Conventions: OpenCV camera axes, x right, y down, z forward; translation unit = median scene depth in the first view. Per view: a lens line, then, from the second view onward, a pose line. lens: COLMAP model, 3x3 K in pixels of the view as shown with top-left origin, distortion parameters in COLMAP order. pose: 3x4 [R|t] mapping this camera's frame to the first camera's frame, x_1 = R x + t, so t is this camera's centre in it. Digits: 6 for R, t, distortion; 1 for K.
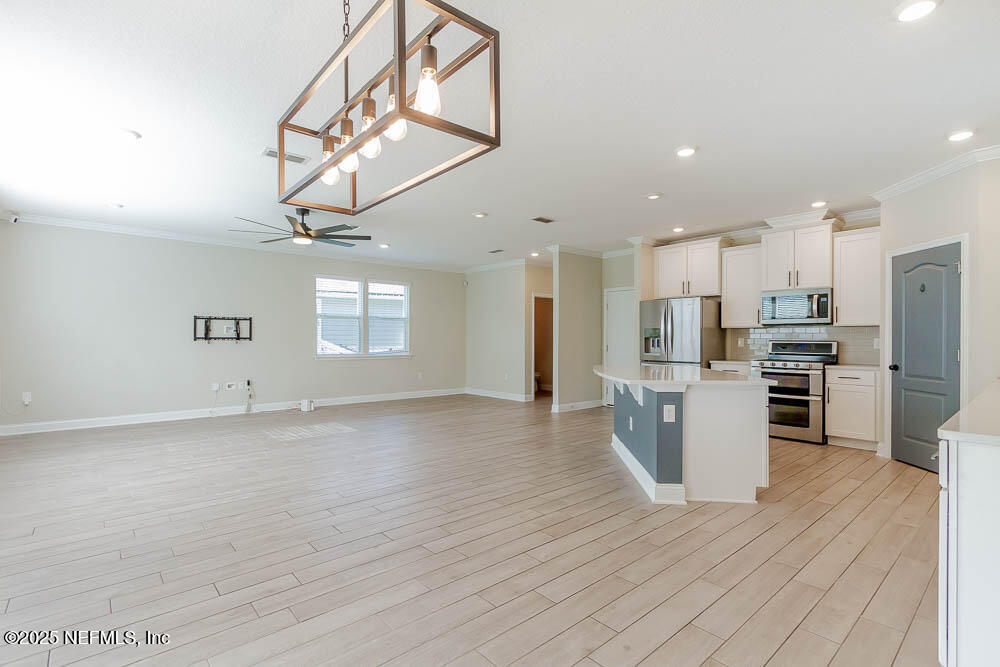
lens RADIAL K [[464.9, 0, 494.1], [0, 464.9, 338.7], [0, 0, 1]] dist [0.001142, -0.000227]
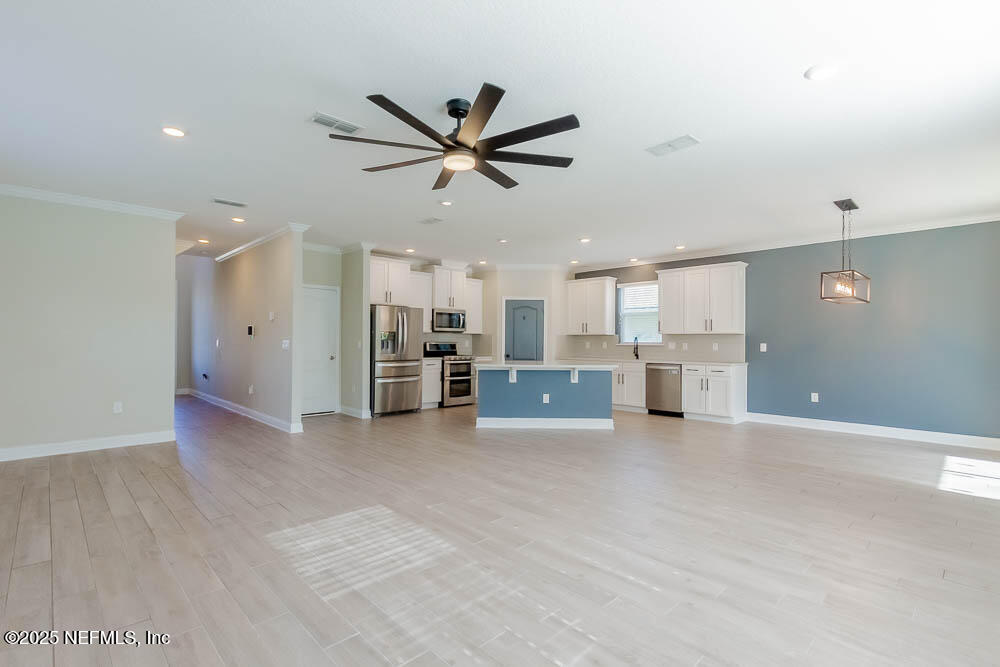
lens RADIAL K [[464.9, 0, 490.8], [0, 464.9, 341.2], [0, 0, 1]] dist [0.001142, -0.000227]
pose [[-0.046340, -0.003407, 0.998920, -0.951664], [-0.006907, 0.999971, 0.003090, -0.005282], [-0.998902, -0.006757, -0.046363, 0.987831]]
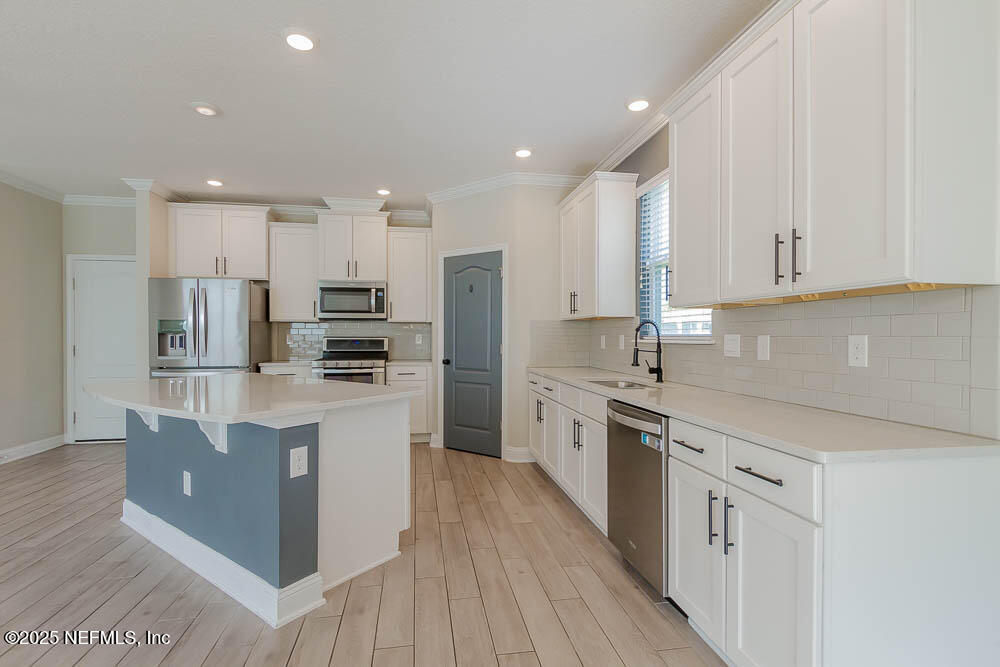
lens RADIAL K [[470.1, 0, 492.1], [0, 470.1, 338.1], [0, 0, 1]] dist [0.002636, -0.001087]
pose [[0.522697, -0.007110, 0.852489, -0.001243], [0.001447, 0.999971, 0.007452, -0.000157], [-0.852517, -0.002661, 0.522692, 0.297141]]
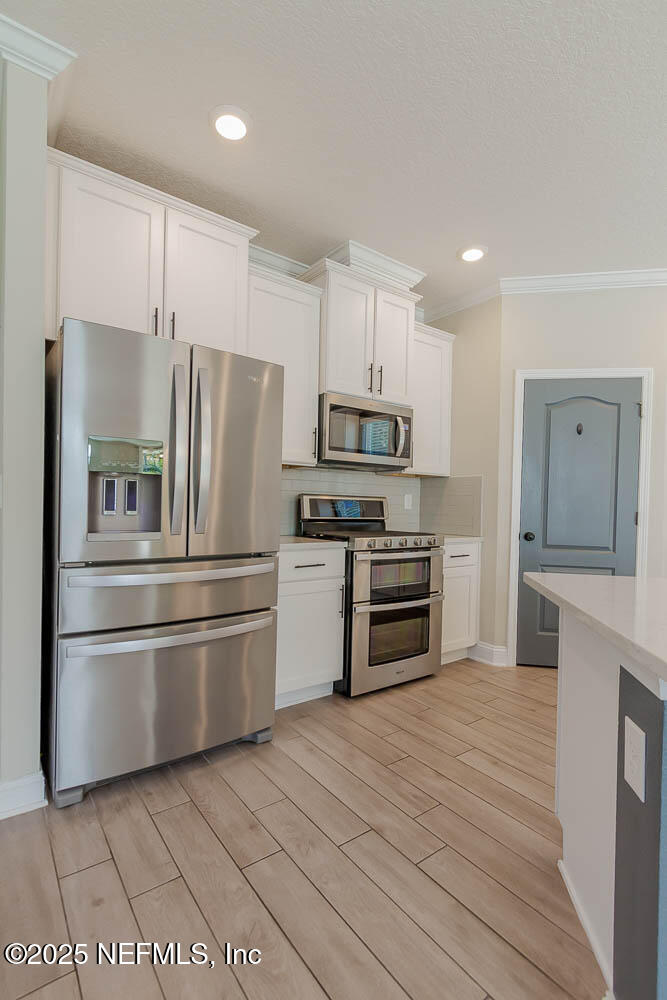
lens RADIAL K [[470.1, 0, 337.4], [0, 470.1, 503.7], [0, 0, 1]] dist [0.002636, -0.001087]
pose [[0.065625, -0.000125, 0.997844, 0.108637], [-0.017870, 0.999839, 0.001301, 0.013978], [-0.997684, -0.017917, 0.065612, 1.056081]]
